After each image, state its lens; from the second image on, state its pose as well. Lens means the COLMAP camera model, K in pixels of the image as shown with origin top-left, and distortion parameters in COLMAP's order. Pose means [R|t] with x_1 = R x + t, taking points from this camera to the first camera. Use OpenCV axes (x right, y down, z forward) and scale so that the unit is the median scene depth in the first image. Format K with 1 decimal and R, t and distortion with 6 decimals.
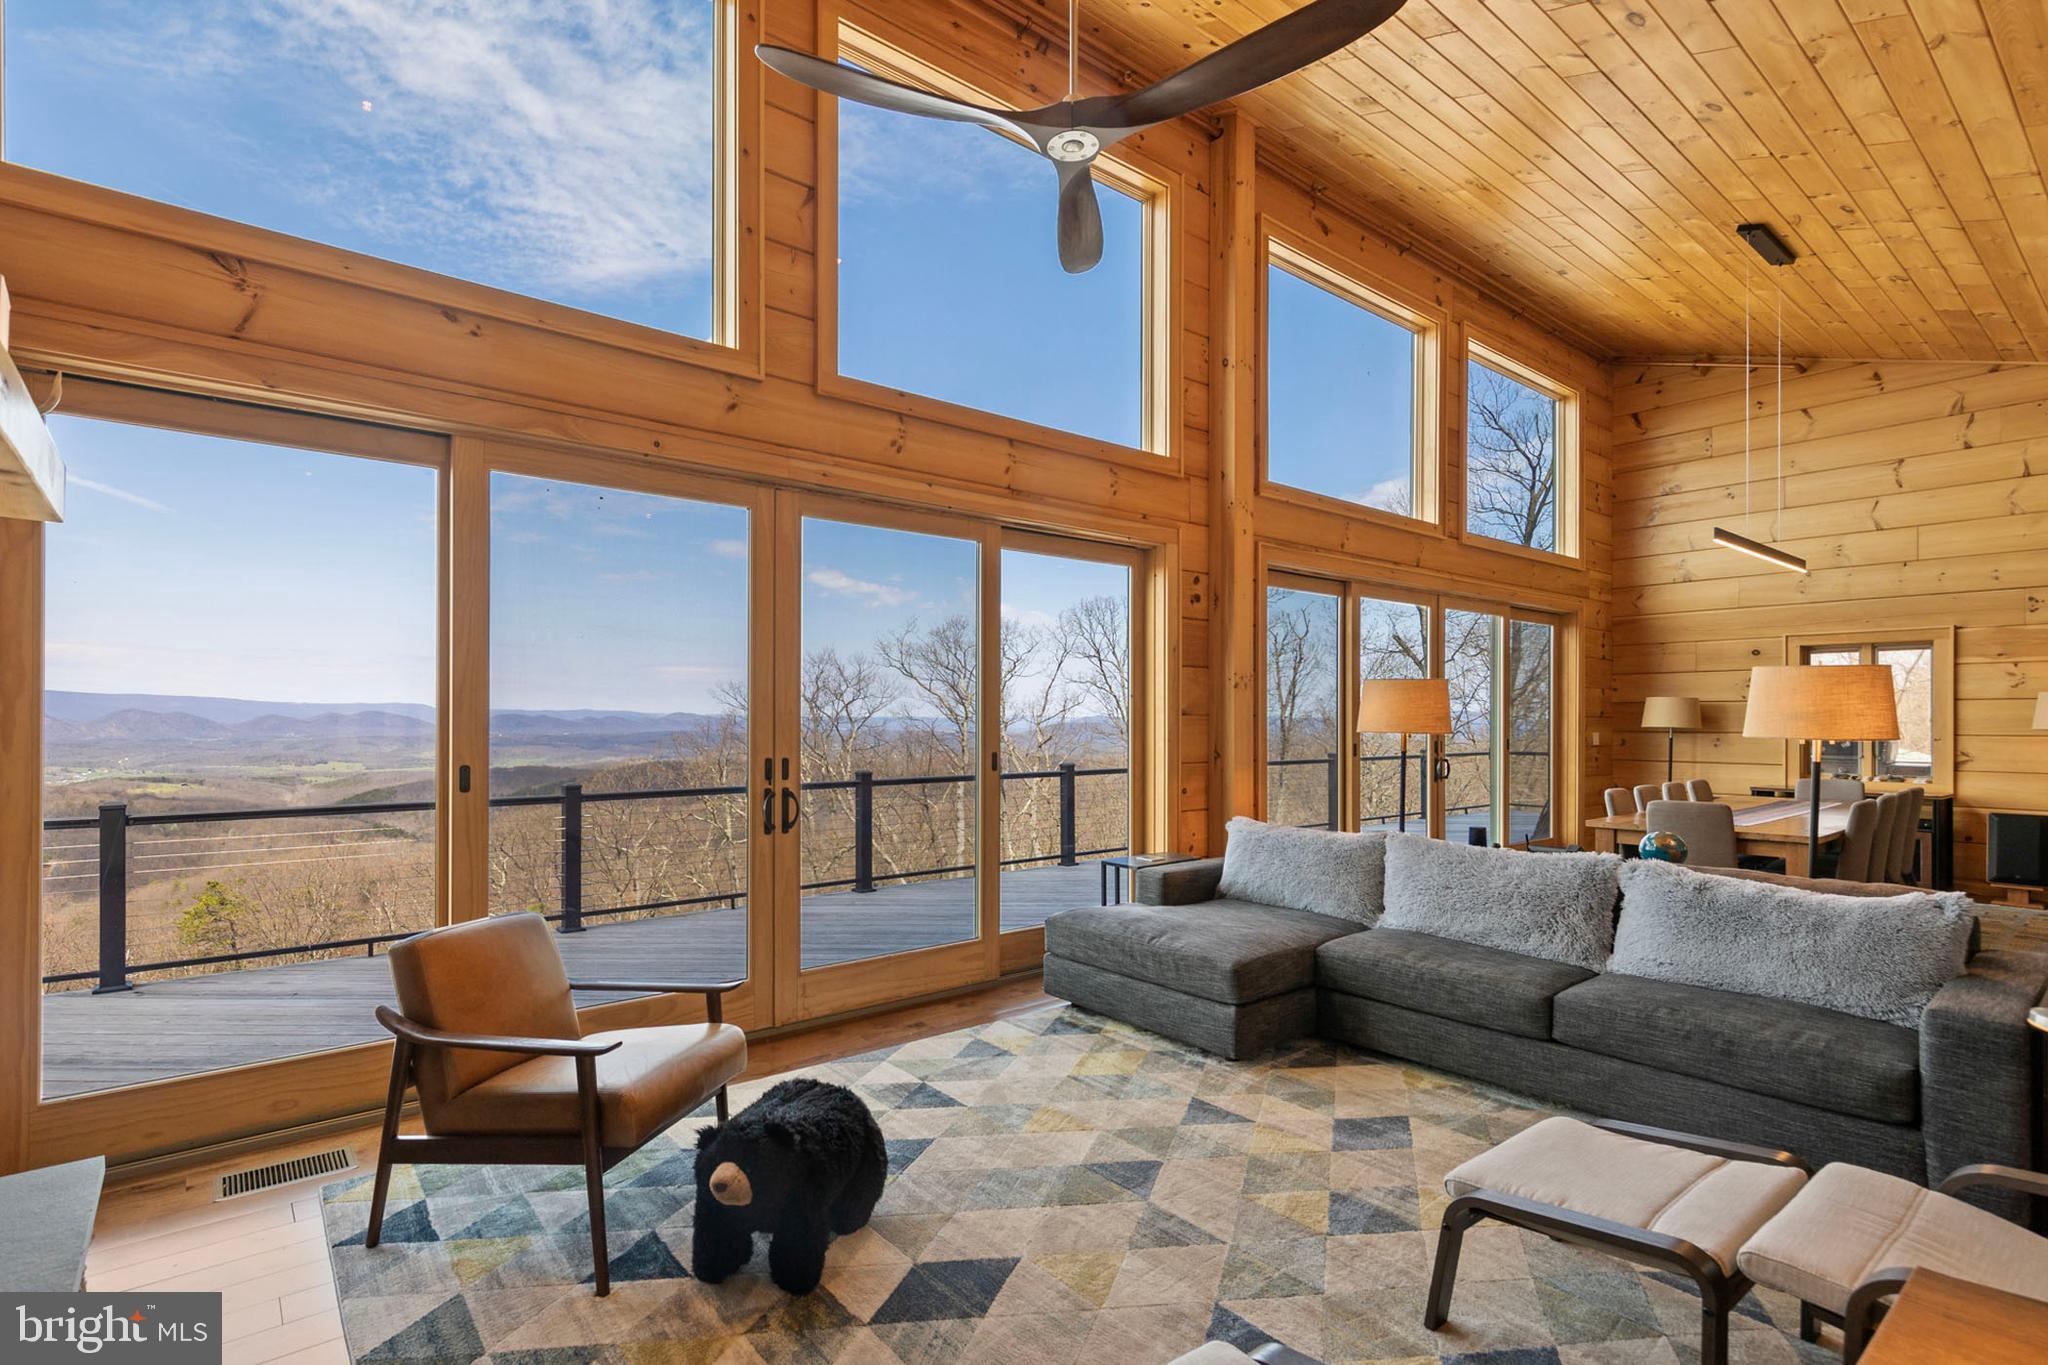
lens RADIAL K [[952.4, 0, 930.2], [0, 952.4, 719.7], [0, 0, 1]] dist [0.001130, 0.000286]
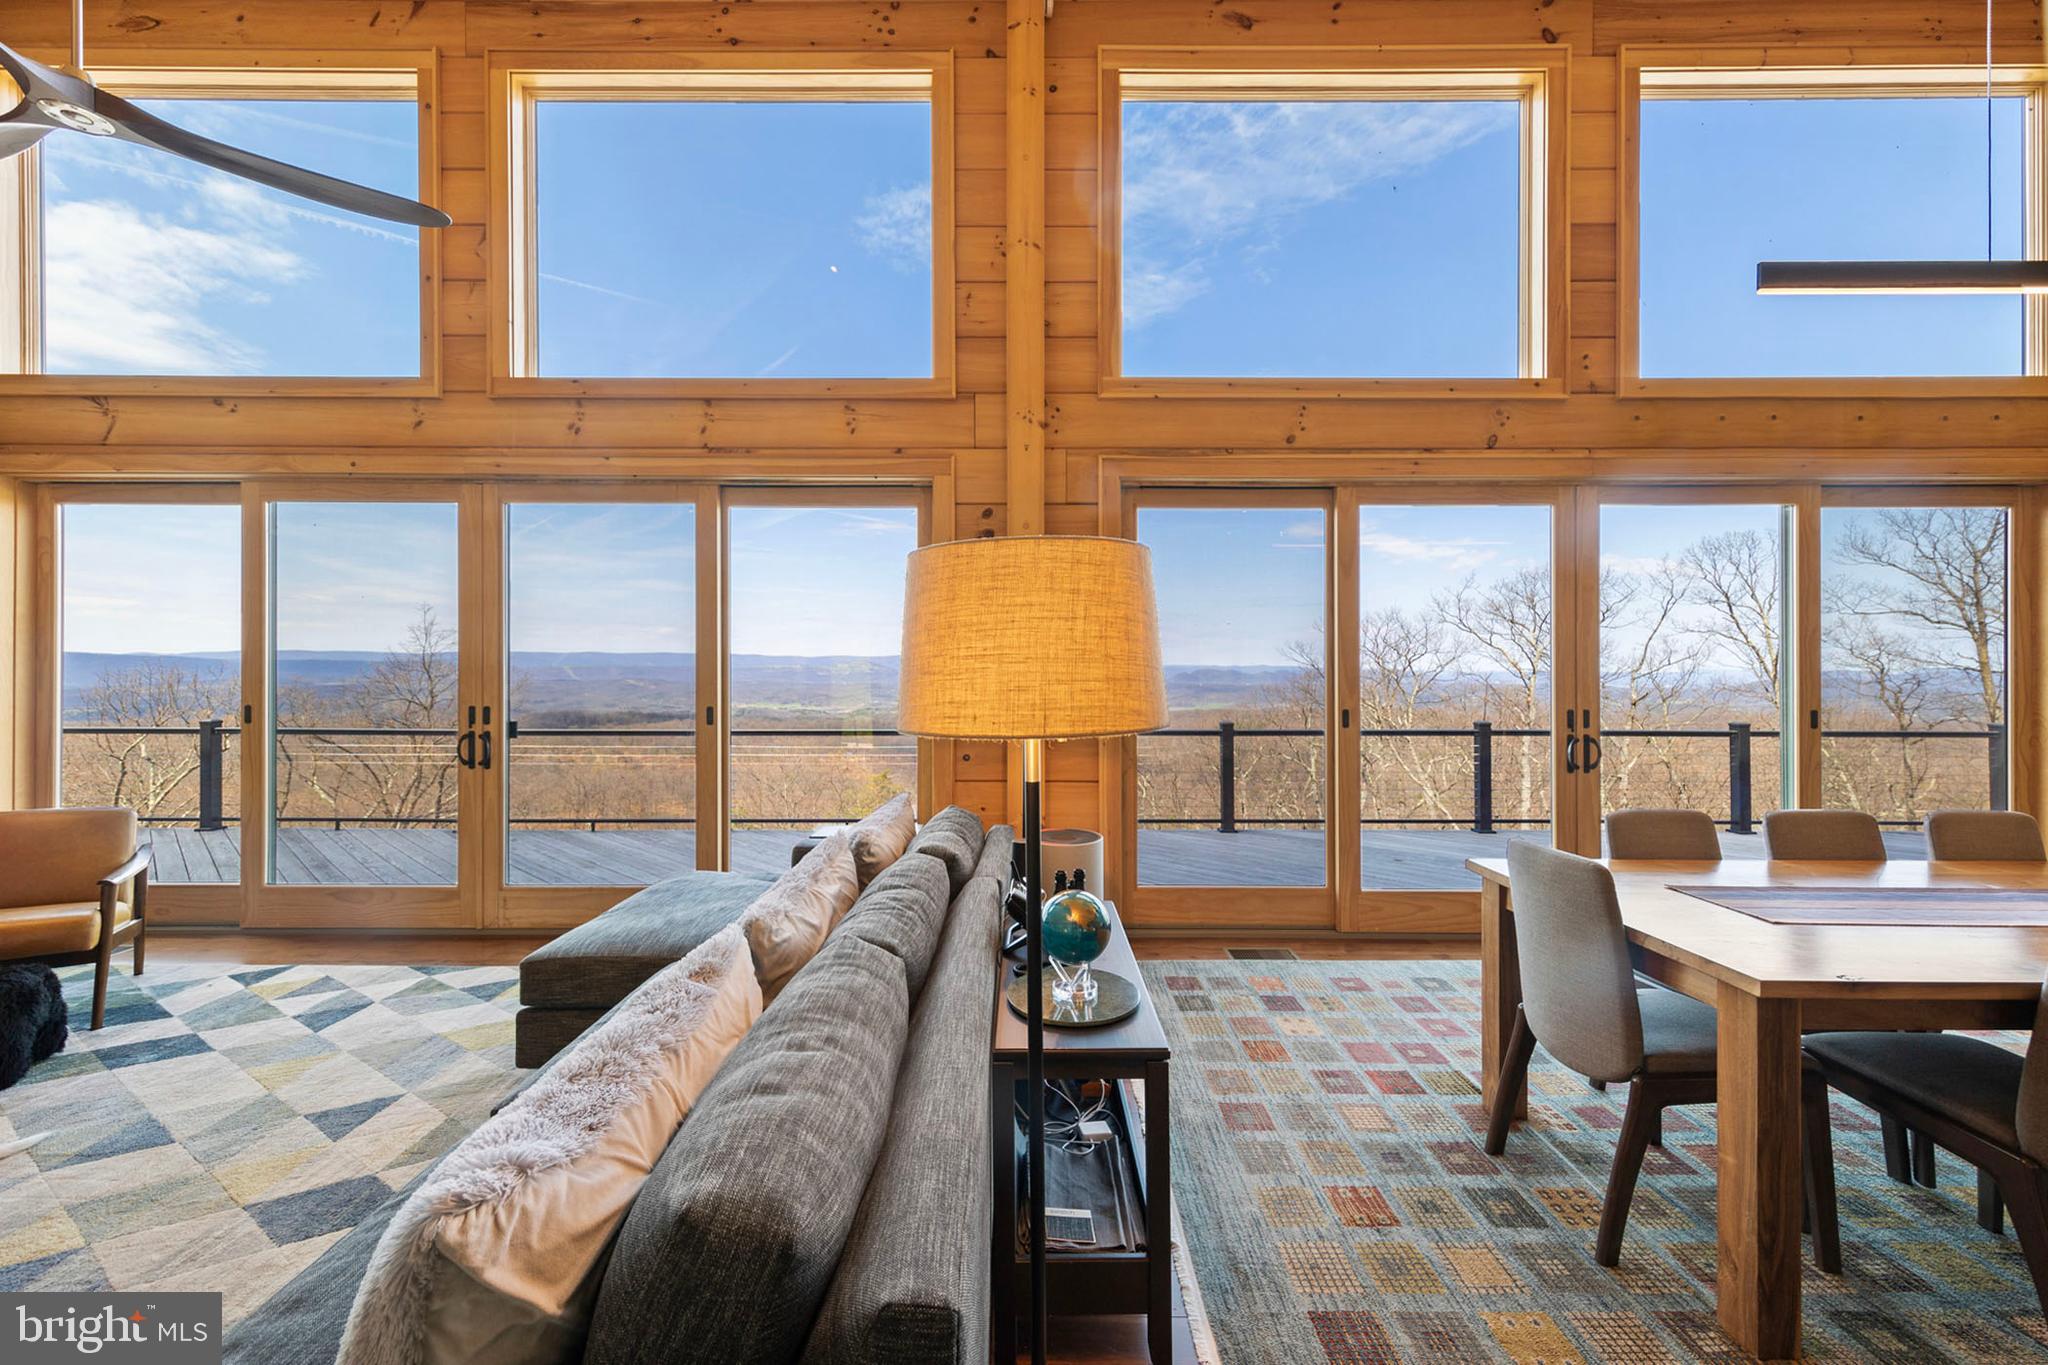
lens RADIAL K [[761.6, 0, 1031.0], [0, 761.6, 674.2], [0, 0, 1]] dist [0.001747, -0.000492]
pose [[0.803634, 0.002714, -0.595117, 0.919594], [-0.001610, 0.999996, 0.002386, -0.003971], [0.595121, -0.000959, 0.803635, 0.601200]]
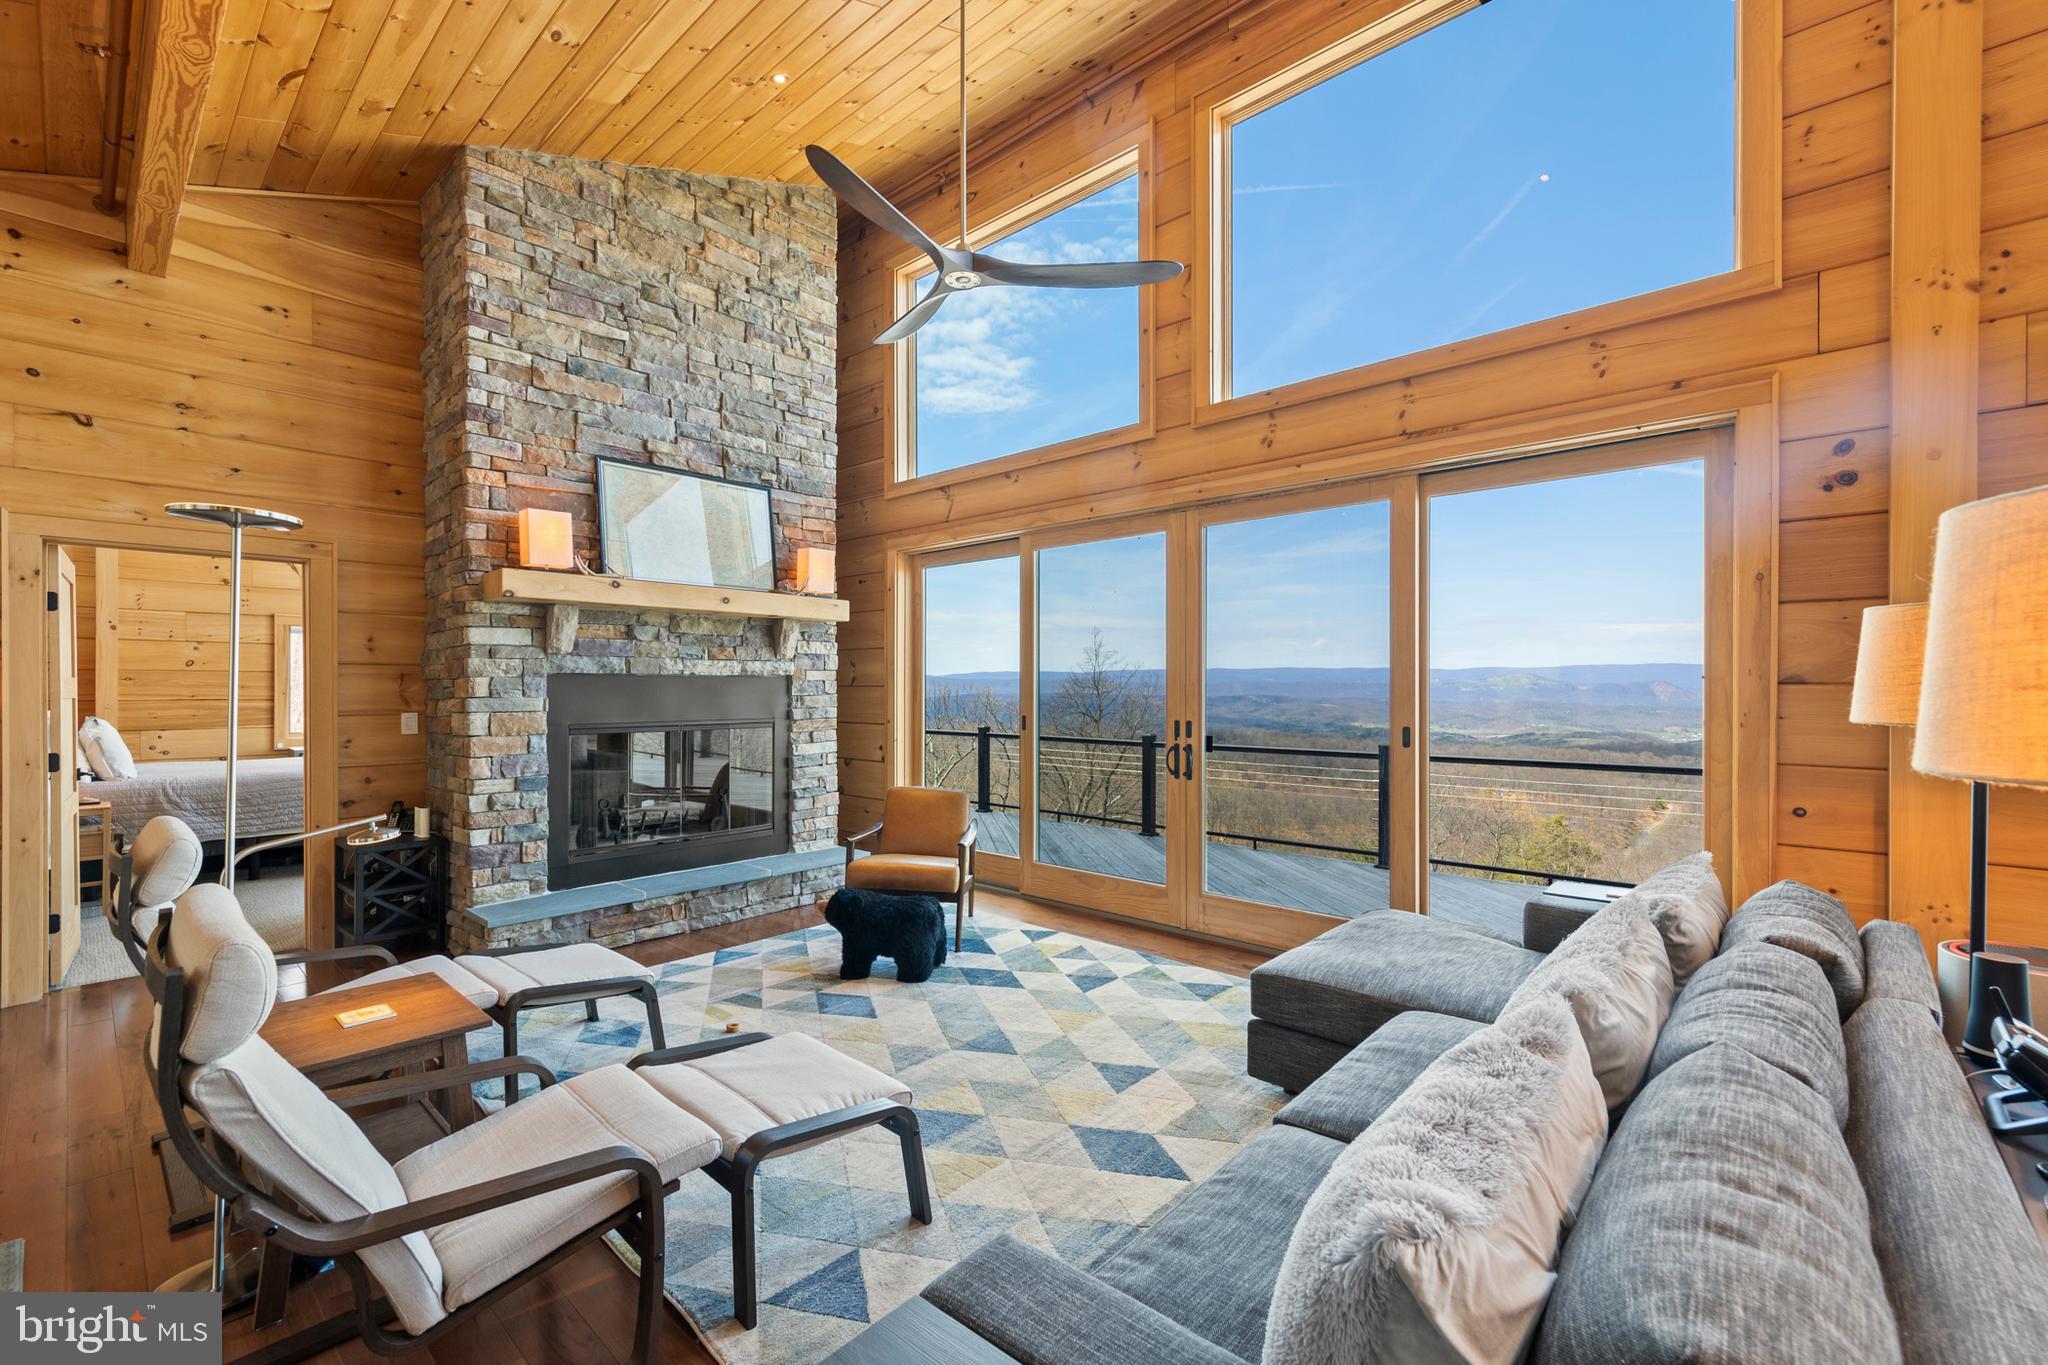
lens RADIAL K [[855.8, 0, 1034.4], [0, 855.8, 695.4], [0, 0, 1]] dist [0.001835, -0.000379]
pose [[0.196706, 0.007943, -0.980430, 0.878779], [0.001075, 0.999965, 0.008317, -0.003574], [0.980462, -0.002690, 0.196690, 0.541115]]
